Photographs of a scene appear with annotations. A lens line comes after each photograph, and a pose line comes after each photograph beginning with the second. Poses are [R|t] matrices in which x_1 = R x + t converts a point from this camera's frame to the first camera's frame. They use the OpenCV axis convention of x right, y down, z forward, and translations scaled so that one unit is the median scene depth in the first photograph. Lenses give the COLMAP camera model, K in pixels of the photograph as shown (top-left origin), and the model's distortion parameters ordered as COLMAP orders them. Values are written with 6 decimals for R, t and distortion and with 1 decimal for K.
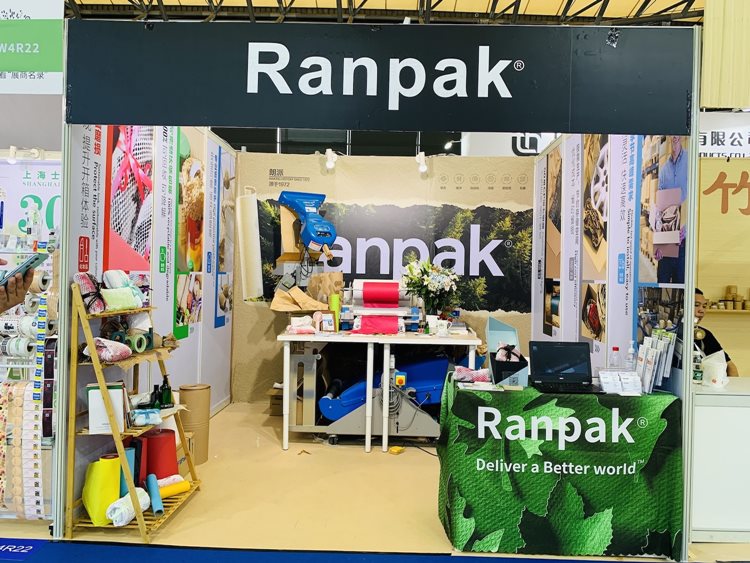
lens RADIAL K [[572.1, 0, 375.0], [0, 572.1, 281.5], [0, 0, 1]] dist [0.004356, -0.039877]
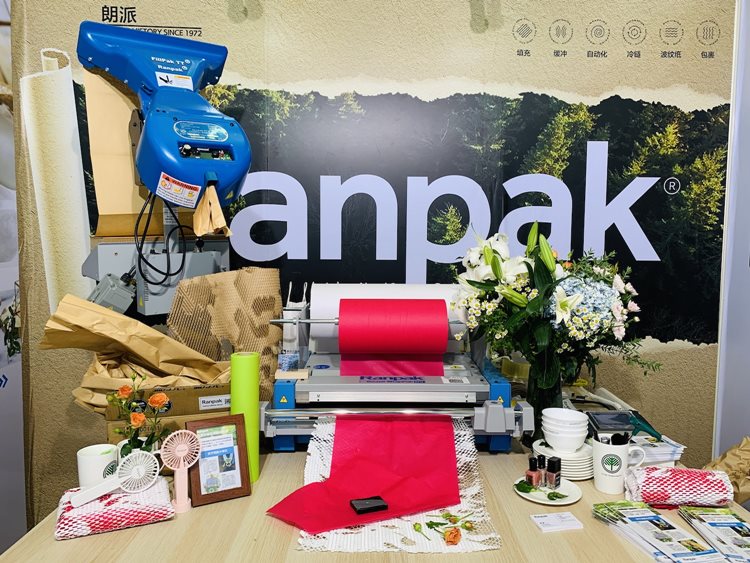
lens RADIAL K [[572.1, 0, 375.0], [0, 572.1, 281.5], [0, 0, 1]] dist [0.004356, -0.039877]
pose [[0.998635, -0.016290, 0.049624, -0.013479], [0.012407, 0.996909, 0.077575, -0.030334], [-0.050734, -0.076853, 0.995751, 0.575714]]
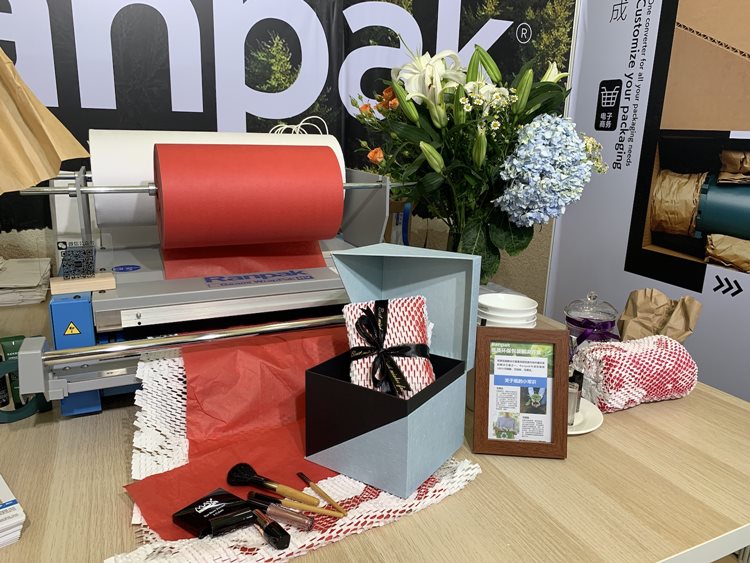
lens RADIAL K [[572.1, 0, 375.0], [0, 572.1, 281.5], [0, 0, 1]] dist [0.004356, -0.039877]
pose [[0.892676, -0.113442, 0.436188, -0.037035], [-0.005167, 0.965165, 0.261590, -0.006179], [-0.450669, -0.235769, 0.860994, 0.680507]]
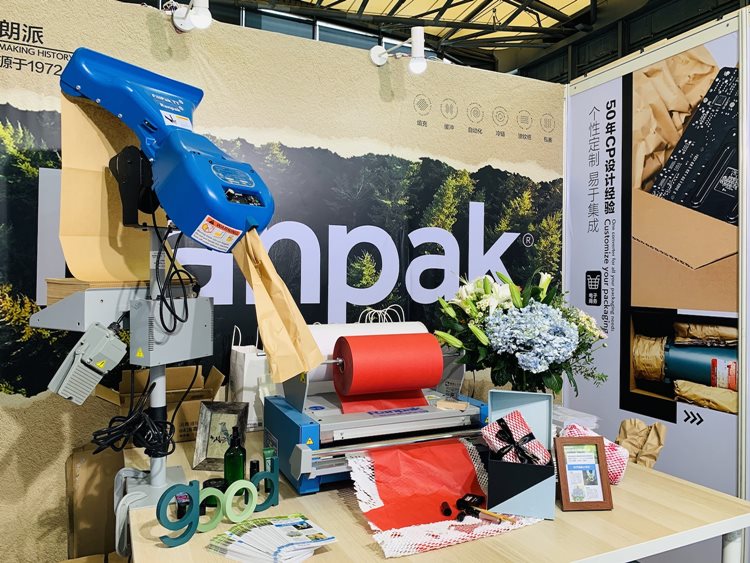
lens RADIAL K [[572.1, 0, 375.0], [0, 572.1, 281.5], [0, 0, 1]] dist [0.004356, -0.039877]
pose [[0.893352, -0.014029, 0.449139, -0.137865], [0.013358, 0.999900, 0.004662, -0.031735], [-0.449160, 0.001834, 0.893450, 0.583018]]
